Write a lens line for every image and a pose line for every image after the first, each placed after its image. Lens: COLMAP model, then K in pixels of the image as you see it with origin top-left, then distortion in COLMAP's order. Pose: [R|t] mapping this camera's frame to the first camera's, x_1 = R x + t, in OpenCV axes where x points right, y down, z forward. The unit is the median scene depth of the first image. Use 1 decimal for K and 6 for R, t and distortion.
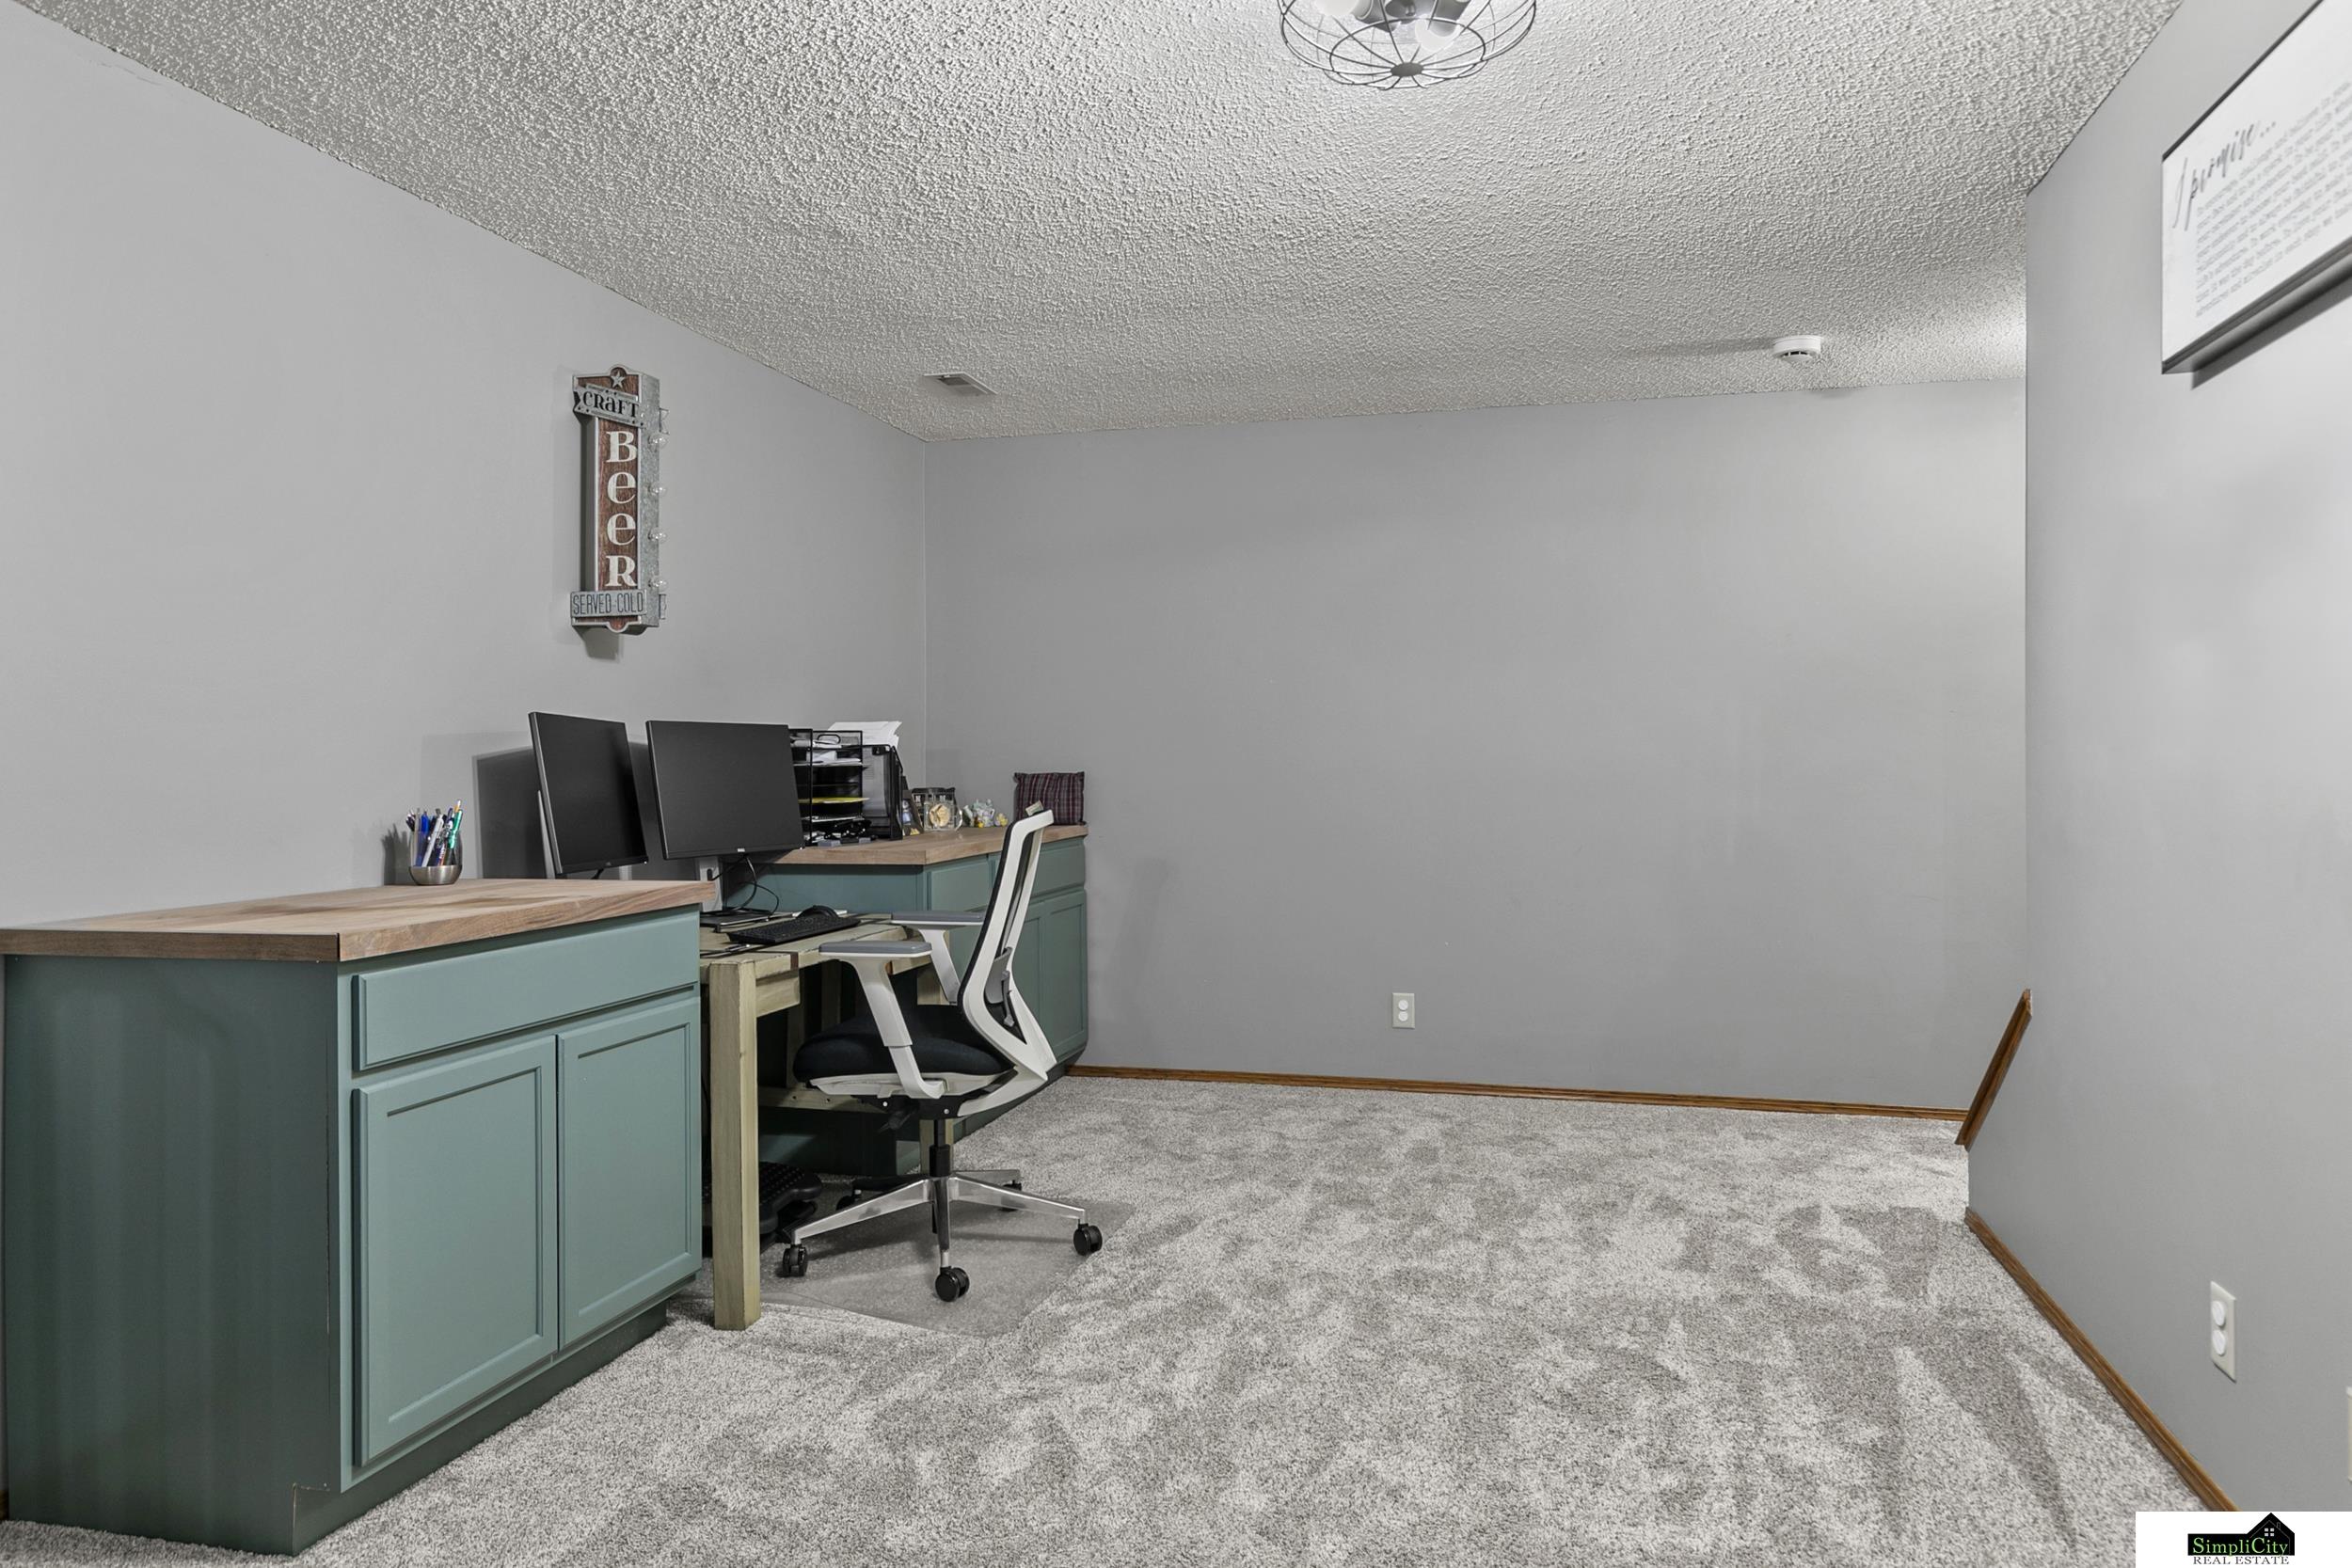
lens RADIAL K [[1522.2, 0, 1176.0], [0, 1522.2, 784.0], [0, 0, 1]] dist [-0.001408, -0.000247]
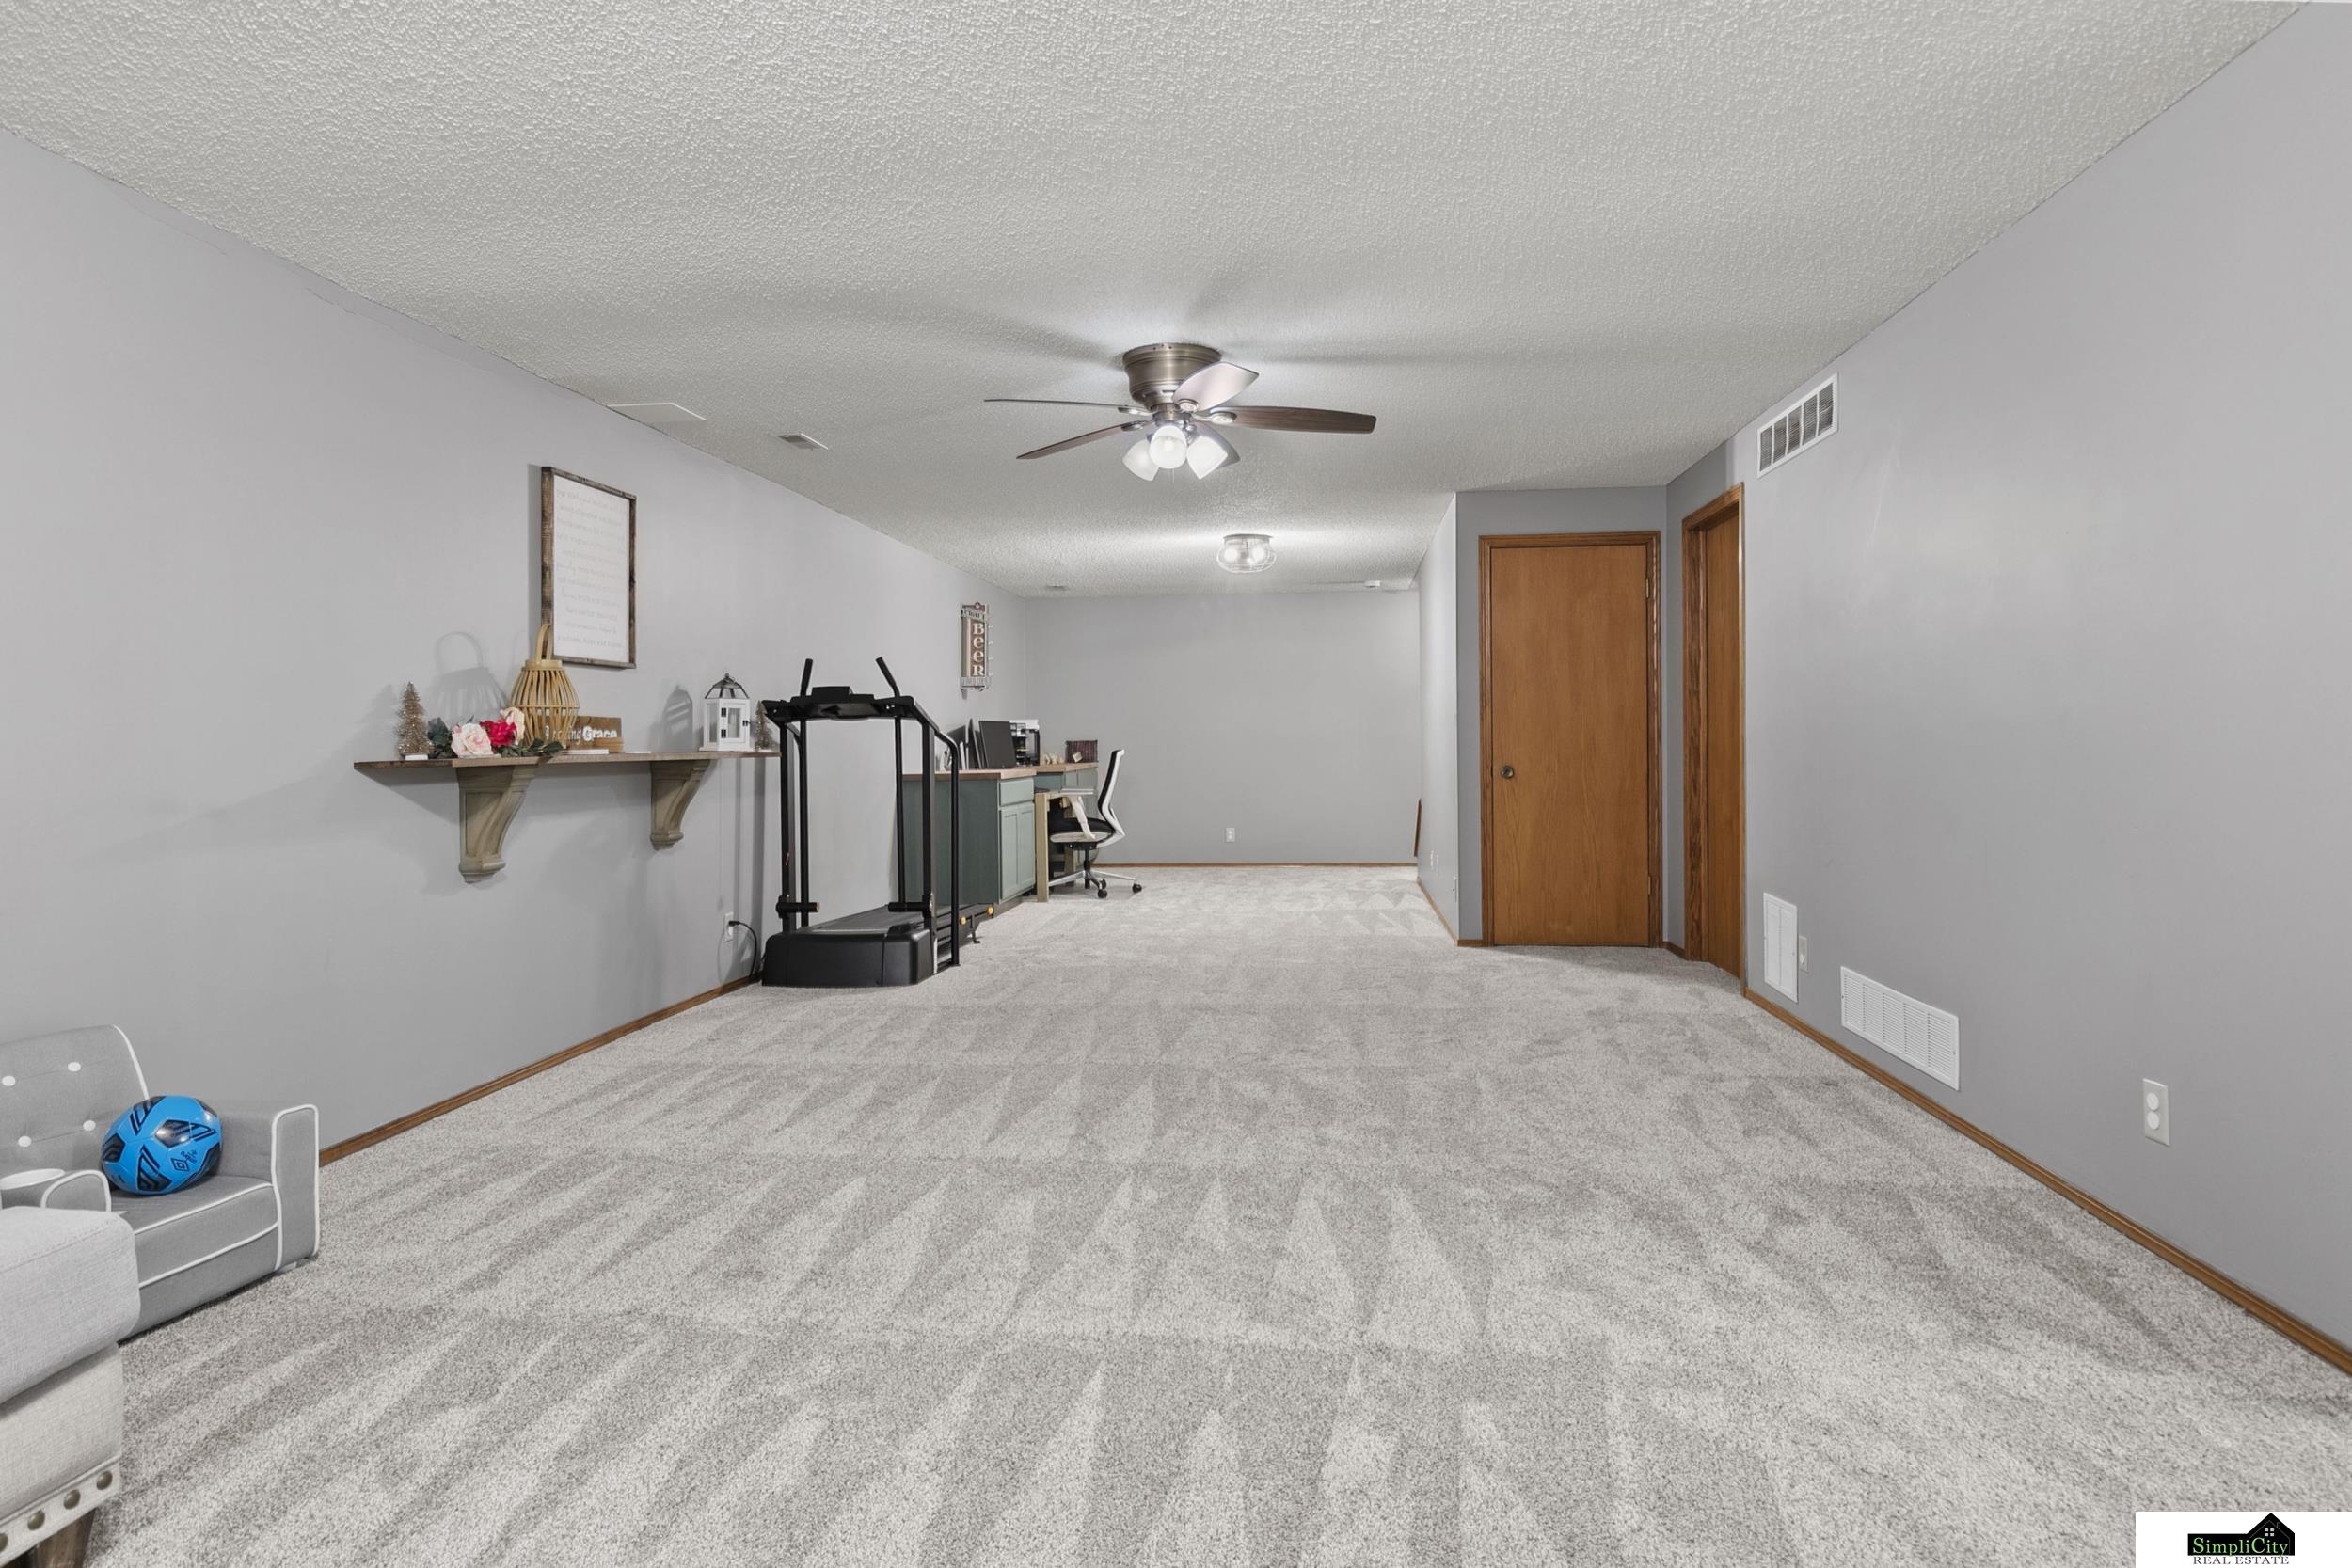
lens RADIAL K [[1368.1, 0, 1176.0], [0, 1368.1, 784.0], [0, 0, 1]] dist [0.000113, -0.000007]
pose [[0.990204, -0.008238, 0.139388, -0.355494], [0.006323, 0.999880, 0.014176, 0.047531], [-0.139488, -0.013156, 0.990136, -1.710826]]
